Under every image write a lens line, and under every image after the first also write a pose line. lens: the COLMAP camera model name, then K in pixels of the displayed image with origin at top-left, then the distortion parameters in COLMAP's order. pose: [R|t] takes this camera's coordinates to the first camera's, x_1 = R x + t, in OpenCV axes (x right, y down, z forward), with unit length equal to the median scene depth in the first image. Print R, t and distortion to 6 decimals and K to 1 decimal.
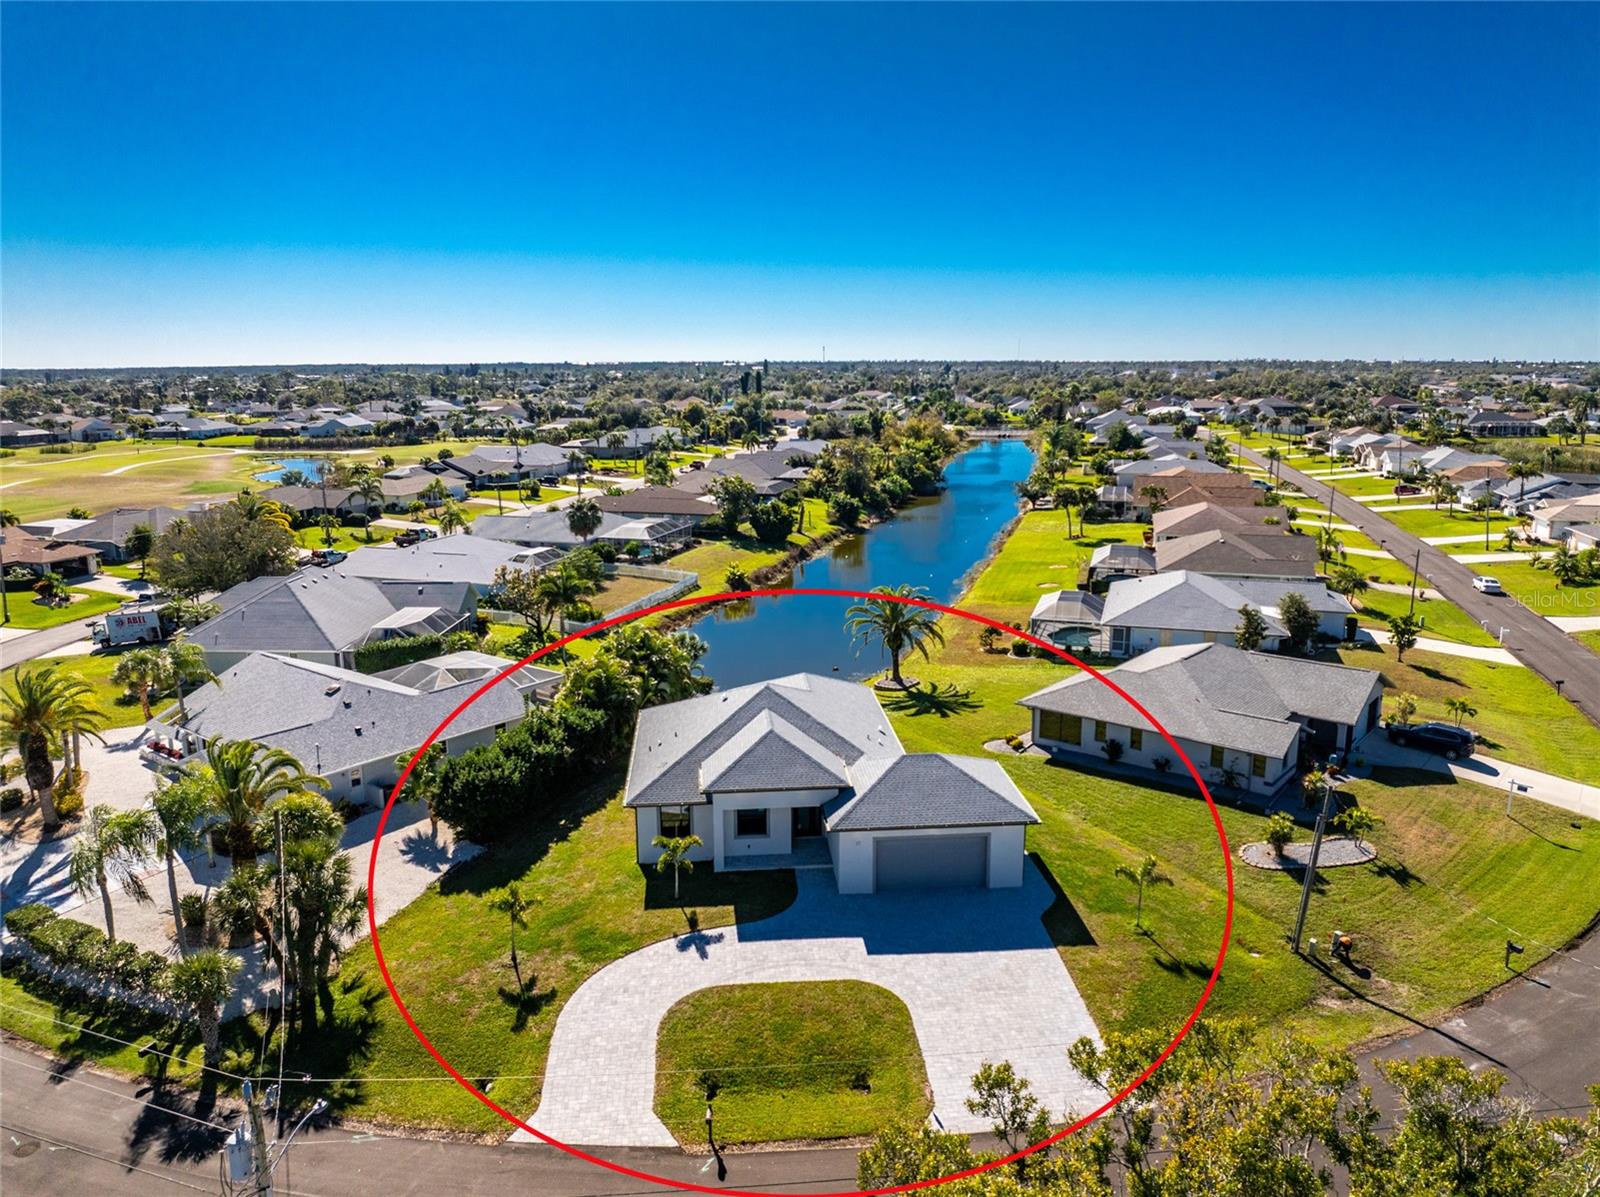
lens RADIAL K [[1133.6, 0, 800.0], [0, 1133.6, 598.5], [0, 0, 1]] dist [-0.047387, 0.008730]
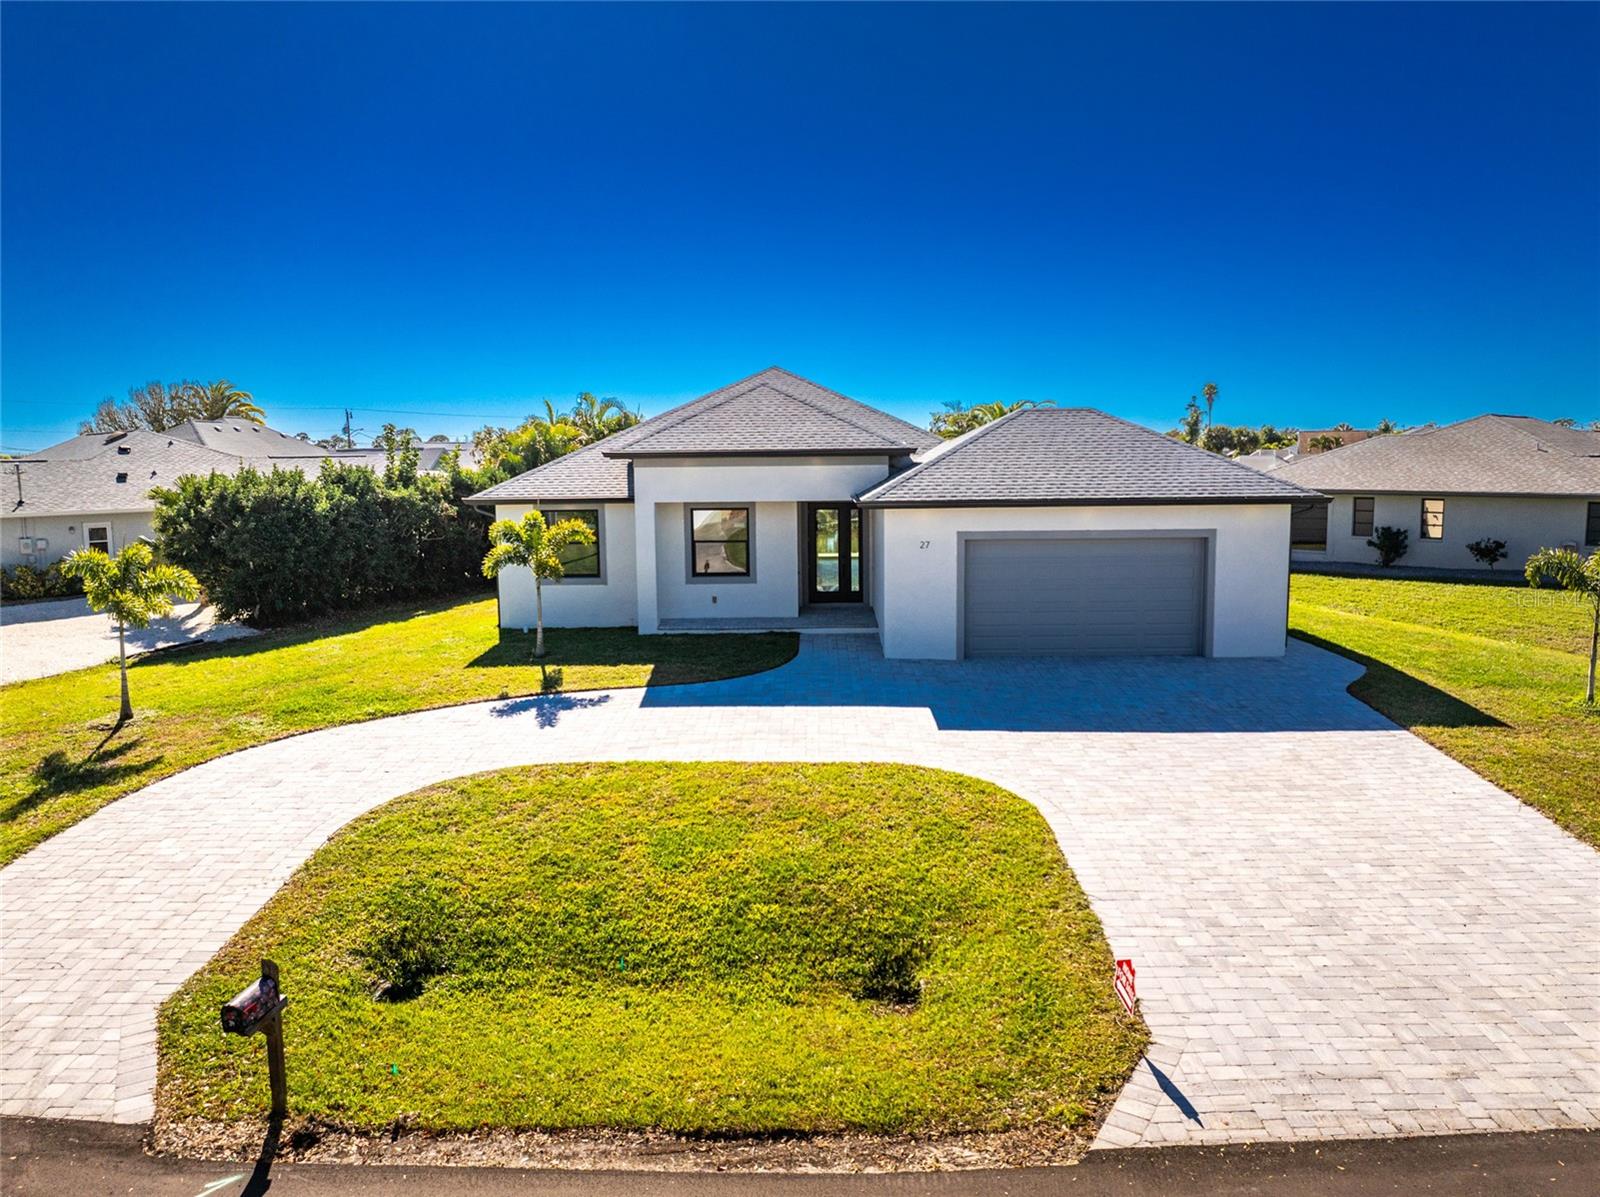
lens RADIAL K [[1133.6, 0, 800.0], [0, 1133.6, 598.5], [0, 0, 1]] dist [-0.047387, 0.008730]
pose [[0.994980, 0.005172, -0.099940, 0.055075], [-0.012342, 0.997381, -0.071267, 0.321600], [0.099309, 0.072143, 0.992438, 0.630020]]
